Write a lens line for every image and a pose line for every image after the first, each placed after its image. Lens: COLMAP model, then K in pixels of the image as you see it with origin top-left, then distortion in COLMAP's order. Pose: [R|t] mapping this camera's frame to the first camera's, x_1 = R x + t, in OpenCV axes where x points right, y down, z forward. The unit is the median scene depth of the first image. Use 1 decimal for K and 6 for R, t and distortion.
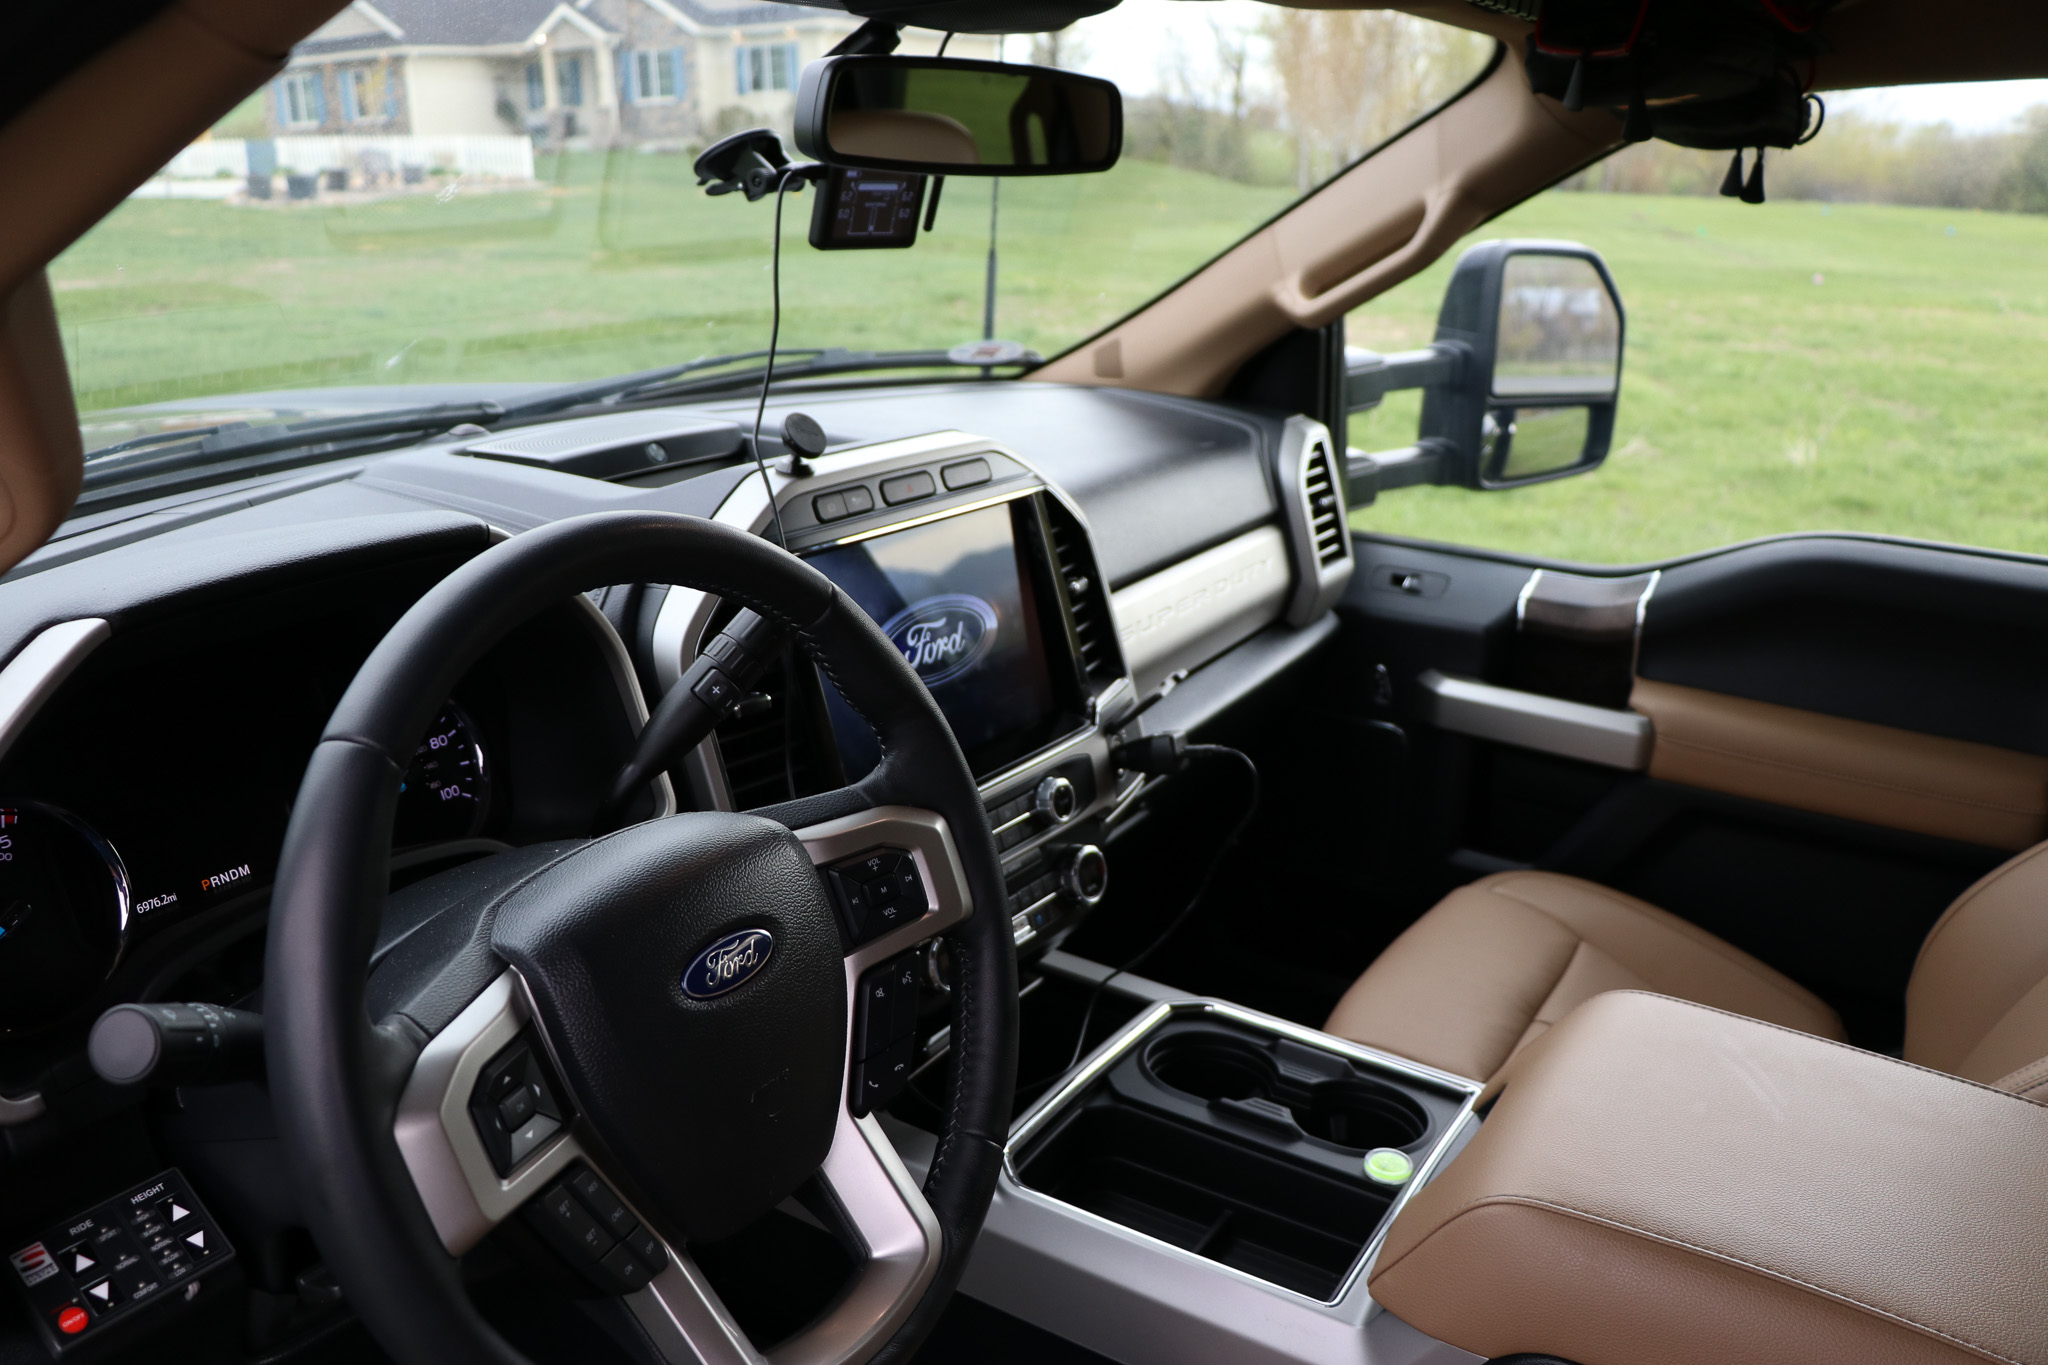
lens RADIAL K [[1691.8, 0, 1015.7], [0, 1691.8, 678.6], [0, 0, 1]] dist [-0.174378, 0.136241]
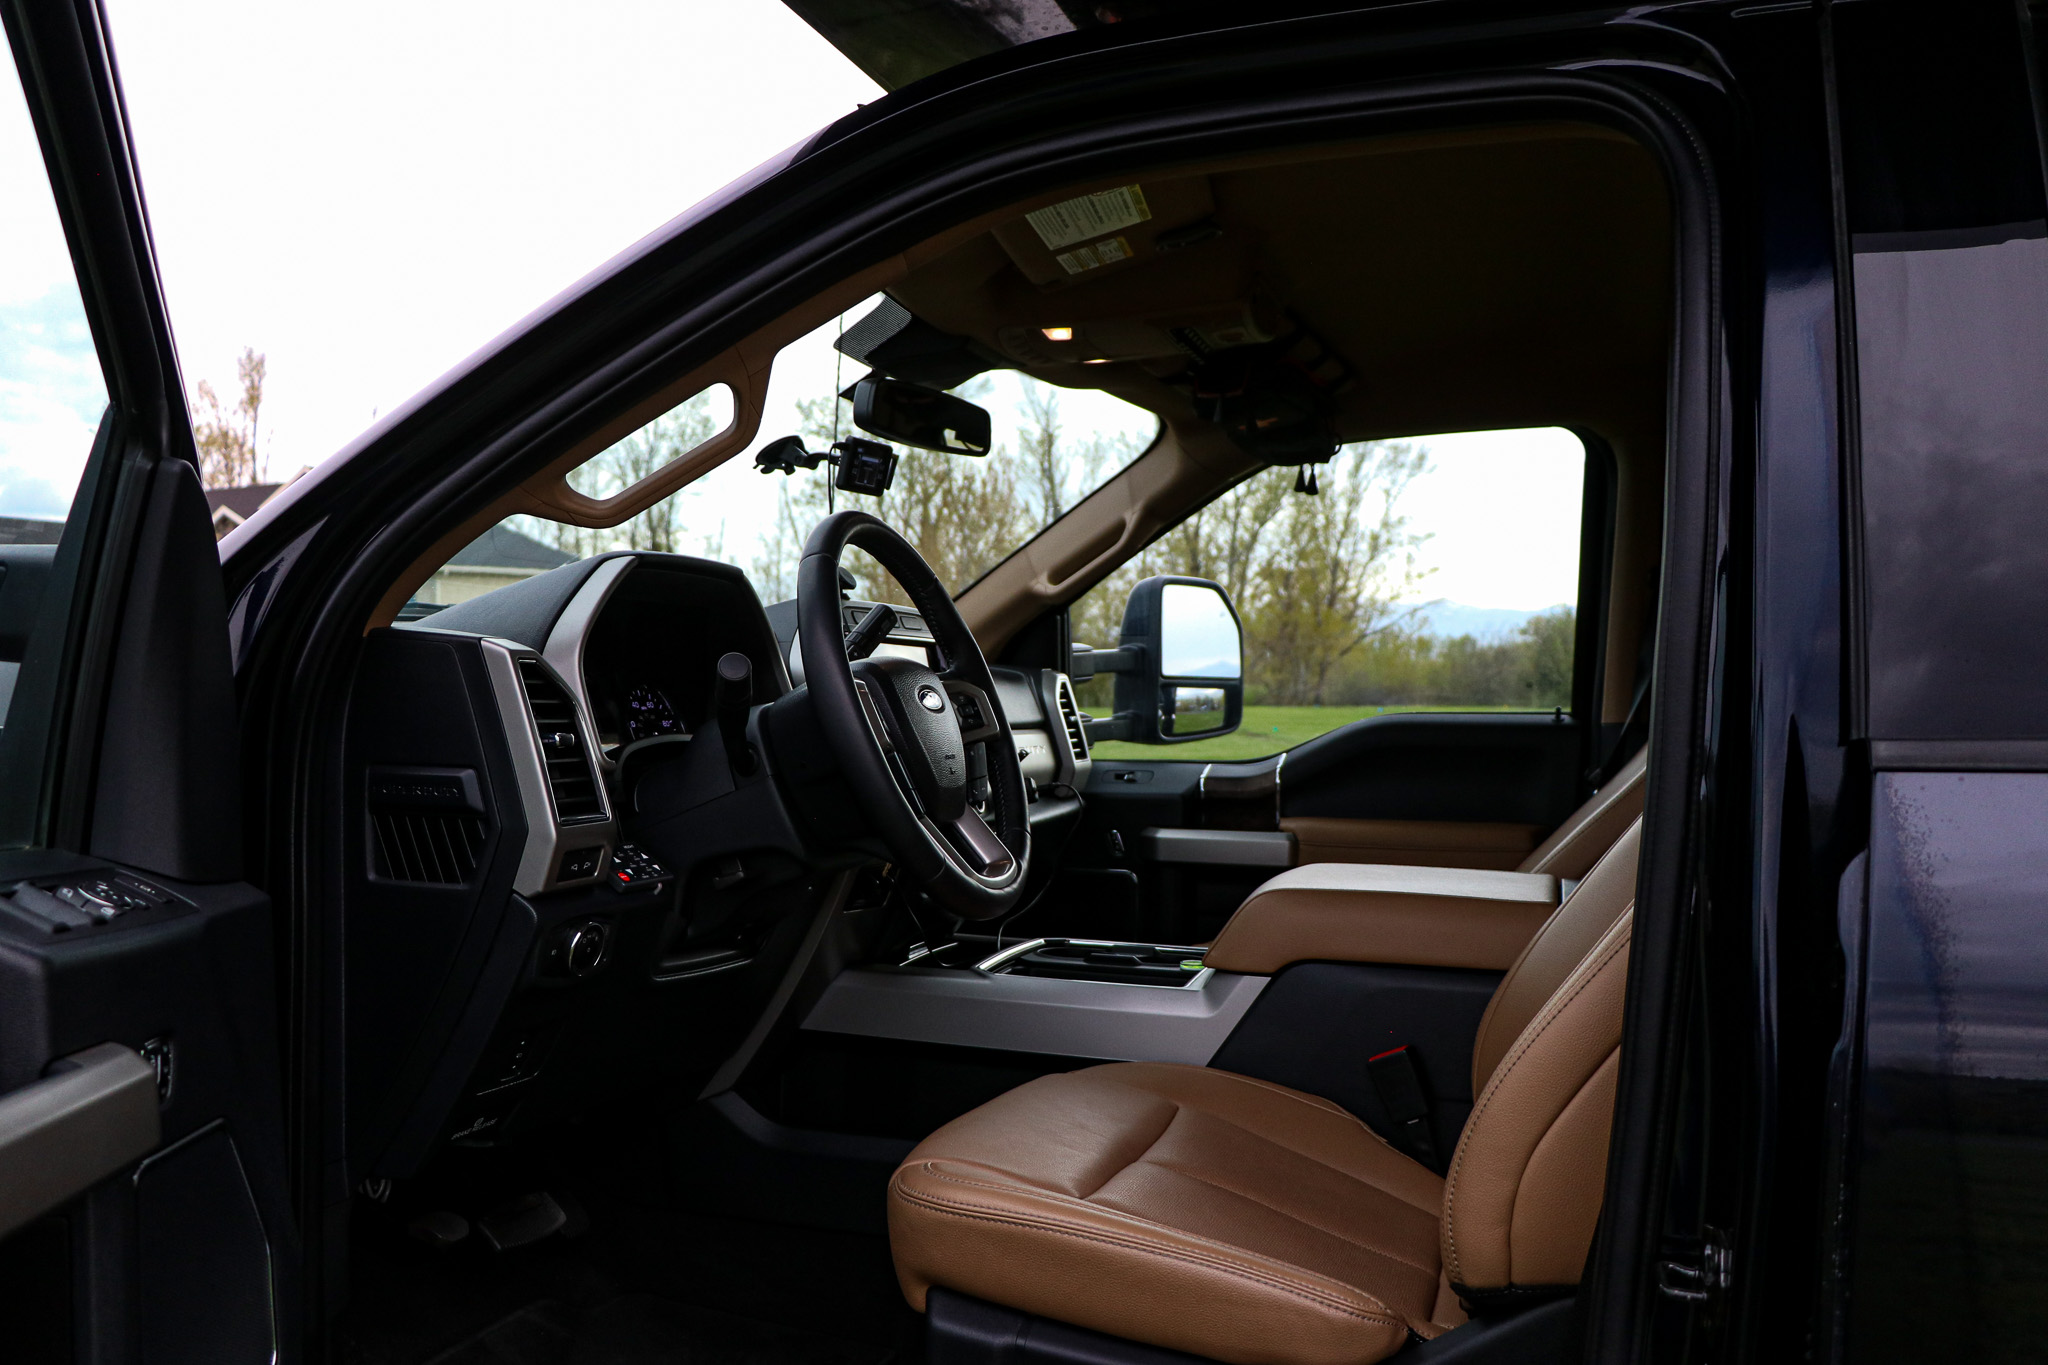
lens RADIAL K [[1691.8, 0, 1025.7], [0, 1691.8, 687.0], [0, 0, 1]] dist [-0.174378, 0.136241]
pose [[0.970973, -0.021757, 0.238198, -0.229899], [0.094406, 0.949865, -0.298067, 0.330409], [-0.219771, 0.311902, 0.924347, -0.443750]]
